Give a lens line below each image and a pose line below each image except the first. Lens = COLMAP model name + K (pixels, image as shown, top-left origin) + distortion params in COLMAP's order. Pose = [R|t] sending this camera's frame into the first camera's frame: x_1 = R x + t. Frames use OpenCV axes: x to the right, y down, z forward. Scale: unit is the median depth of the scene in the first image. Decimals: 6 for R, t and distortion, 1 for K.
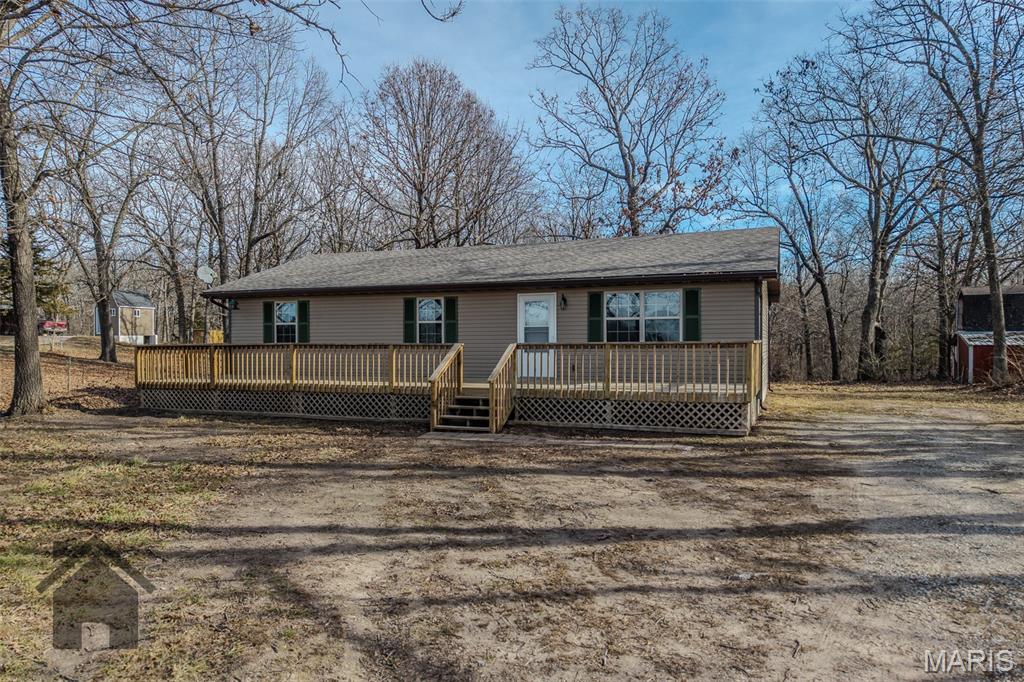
lens RADIAL K [[802.7, 0, 472.3], [0, 802.7, 342.4], [0, 0, 1]] dist [0.034667, -0.039321]
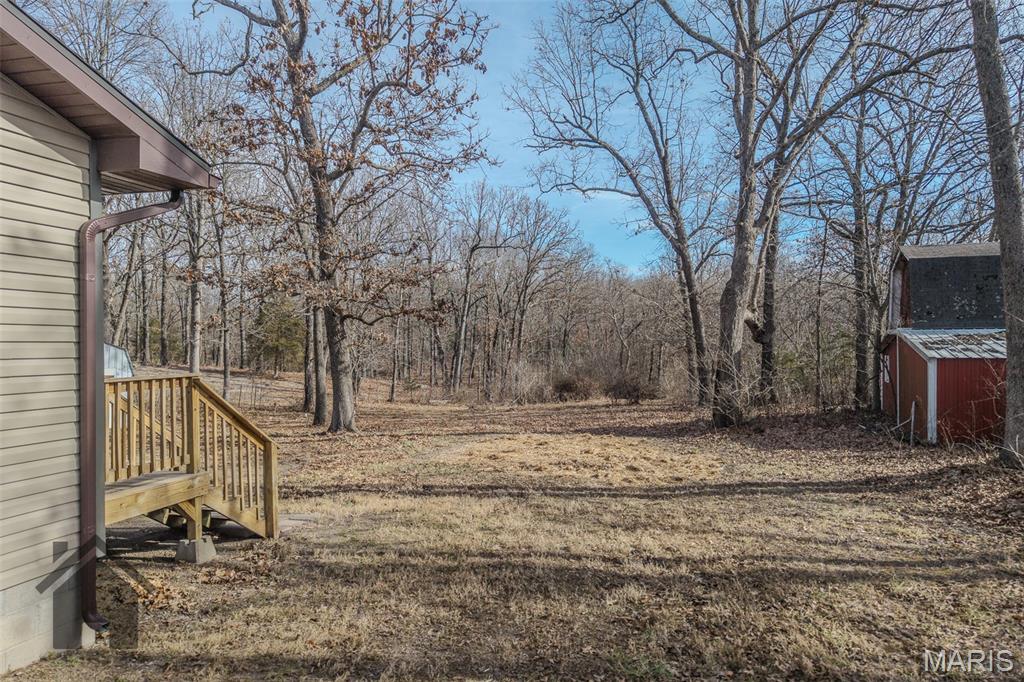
lens RADIAL K [[802.7, 0, 472.3], [0, 802.7, 342.4], [0, 0, 1]] dist [0.034667, -0.039321]
pose [[0.996264, 0.002460, 0.086327, 0.273393], [-0.002638, 0.999995, 0.001952, -0.004926], [-0.086322, -0.002172, 0.996265, 0.486930]]
